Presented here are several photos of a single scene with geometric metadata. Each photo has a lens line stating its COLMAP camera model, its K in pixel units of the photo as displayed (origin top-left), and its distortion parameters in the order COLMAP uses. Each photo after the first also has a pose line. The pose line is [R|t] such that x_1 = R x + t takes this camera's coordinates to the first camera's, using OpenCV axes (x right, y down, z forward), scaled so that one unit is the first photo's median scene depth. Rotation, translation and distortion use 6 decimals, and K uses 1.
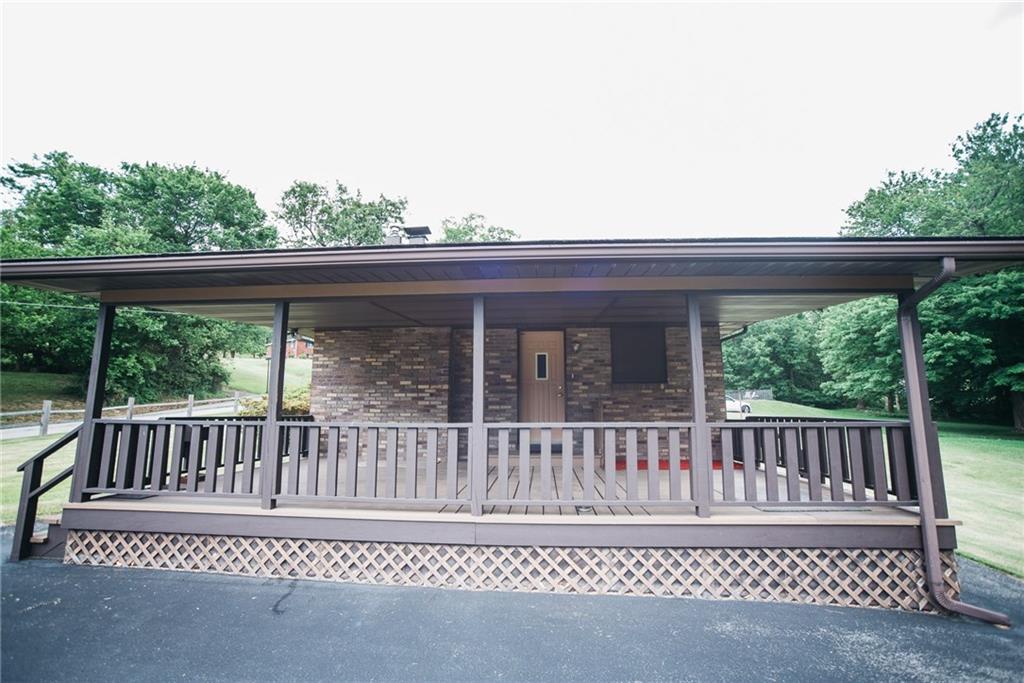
lens RADIAL K [[446.3, 0, 512.0], [0, 446.3, 341.5], [0, 0, 1]] dist [-0.064841, 0.022221]
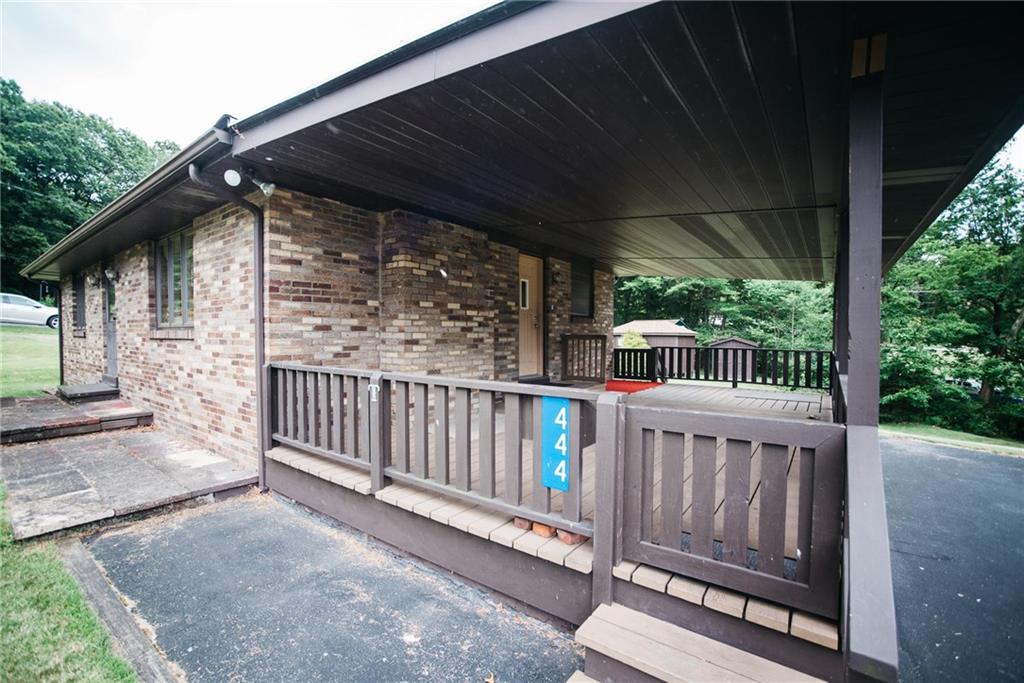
lens RADIAL K [[436.2, 0, 522.7], [0, 436.2, 345.1], [0, 0, 1]] dist [-0.064685, 0.016779]
pose [[0.540488, -0.020507, 0.841102, -0.712136], [-0.130002, 0.985661, 0.107570, 0.064352], [-0.831247, -0.167486, 0.530072, 0.533330]]
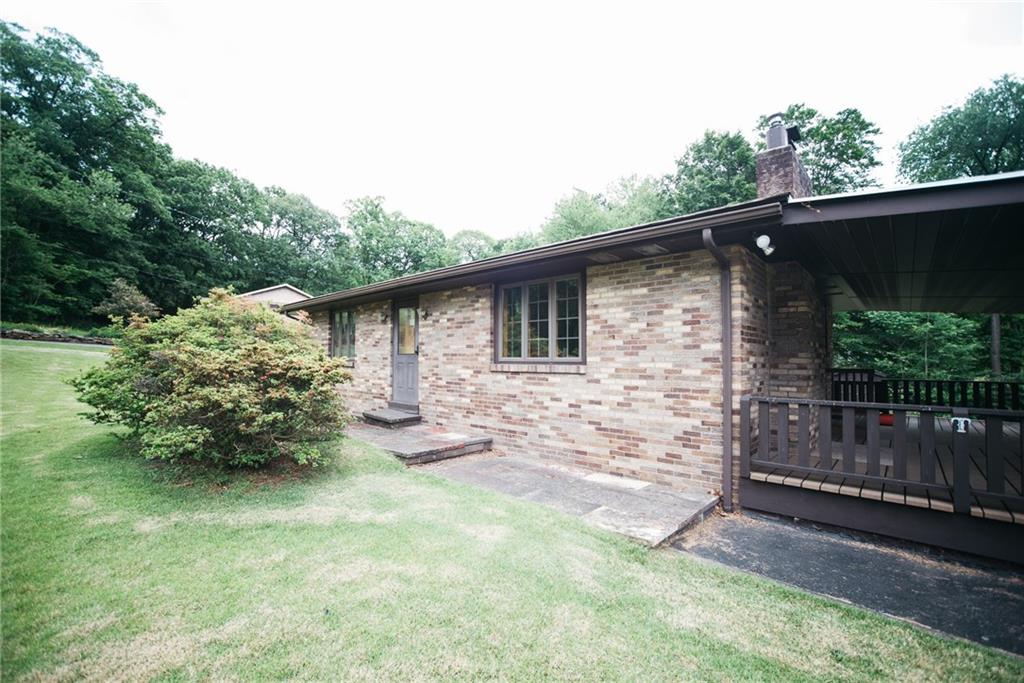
lens RADIAL K [[436.2, 0, 522.7], [0, 436.2, 345.1], [0, 0, 1]] dist [-0.064685, 0.016779]
pose [[0.641866, 0.033583, 0.766081, -1.122959], [-0.123620, 0.990505, 0.060155, 0.114949], [-0.756787, -0.133315, 0.639923, 0.942895]]
